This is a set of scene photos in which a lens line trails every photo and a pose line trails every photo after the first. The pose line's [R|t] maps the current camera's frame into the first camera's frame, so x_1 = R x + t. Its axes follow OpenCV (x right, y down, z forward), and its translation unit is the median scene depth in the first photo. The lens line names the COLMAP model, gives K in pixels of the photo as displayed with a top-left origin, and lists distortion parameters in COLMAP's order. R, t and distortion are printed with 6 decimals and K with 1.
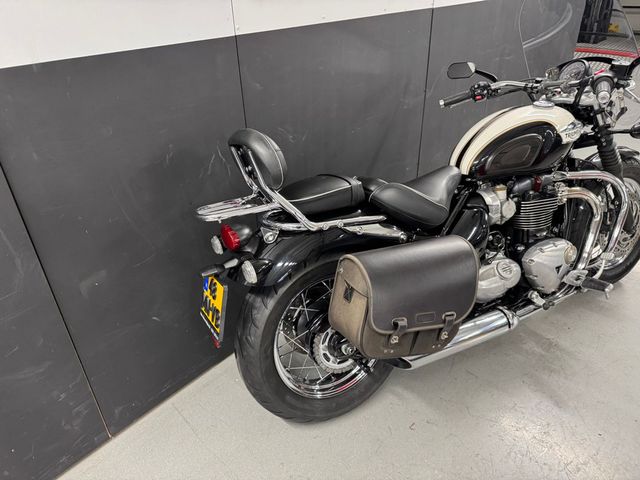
lens RADIAL K [[454.4, 0, 321.7], [0, 454.4, 238.3], [0, 0, 1]] dist [0.046990, -0.064131]
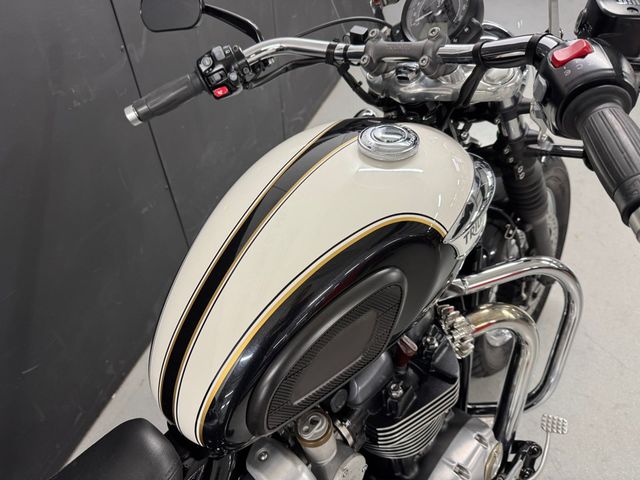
lens RADIAL K [[454.4, 0, 316.4], [0, 454.4, 241.0], [0, 0, 1]] dist [0.046990, -0.064131]
pose [[0.932854, -0.251473, 0.257962, 0.296031], [0.184827, 0.948716, 0.256469, -0.280389], [-0.309228, -0.191569, 0.931493, 0.617104]]
